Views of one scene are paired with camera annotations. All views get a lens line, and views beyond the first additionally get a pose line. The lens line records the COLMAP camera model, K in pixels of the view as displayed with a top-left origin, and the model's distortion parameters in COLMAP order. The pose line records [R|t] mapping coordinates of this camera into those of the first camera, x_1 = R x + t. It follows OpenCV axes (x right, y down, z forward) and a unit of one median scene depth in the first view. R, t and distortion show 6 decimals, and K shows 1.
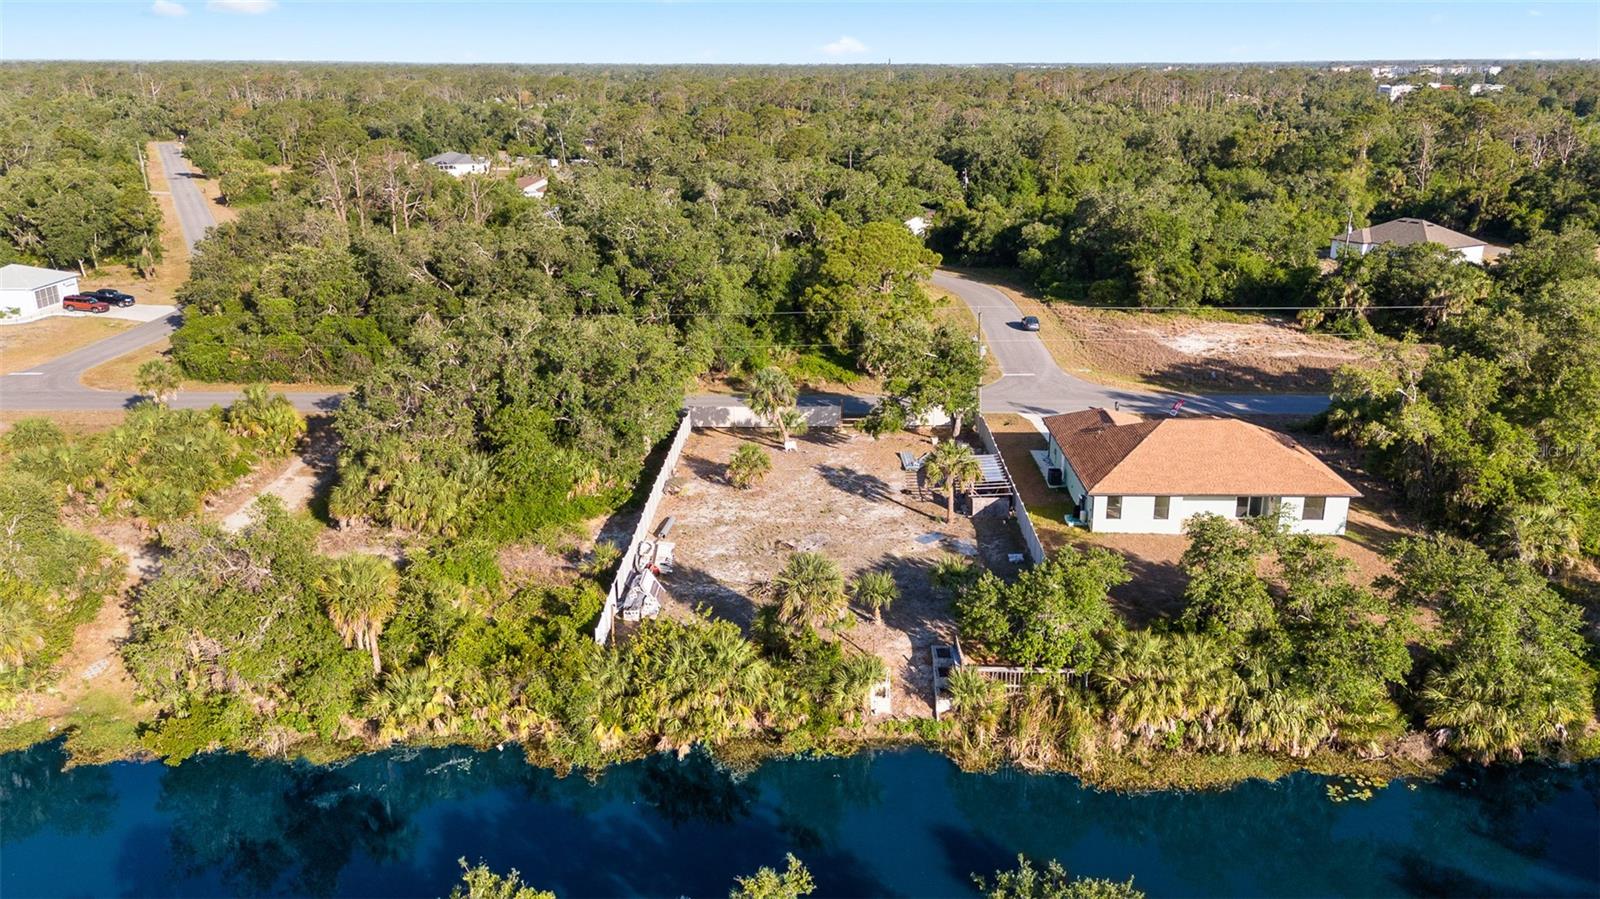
lens RADIAL K [[1140.6, 0, 812.5], [0, 1140.6, 453.1], [0, 0, 1]] dist [0.097656, -0.003226]
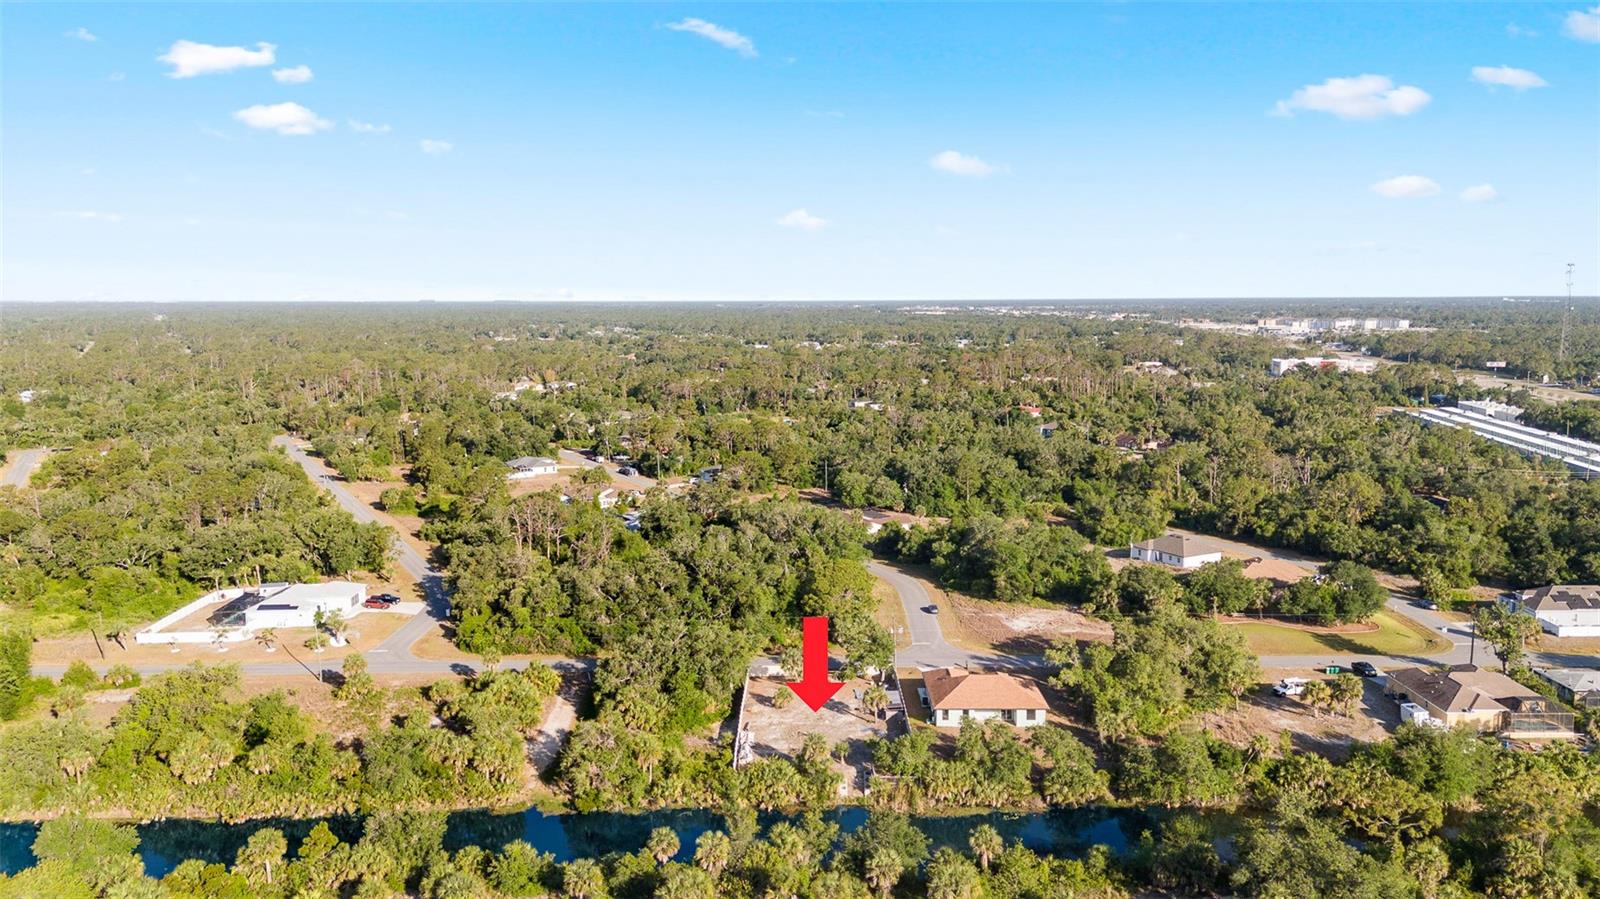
lens RADIAL K [[1140.6, 0, 801.3], [0, 1140.6, 446.3], [0, 0, 1]] dist [0.097656, -0.003226]
pose [[0.999901, -0.008834, 0.010941, -0.041329], [0.010820, 0.980288, -0.197277, -0.026144], [-0.008982, 0.197376, 0.980287, -1.207908]]
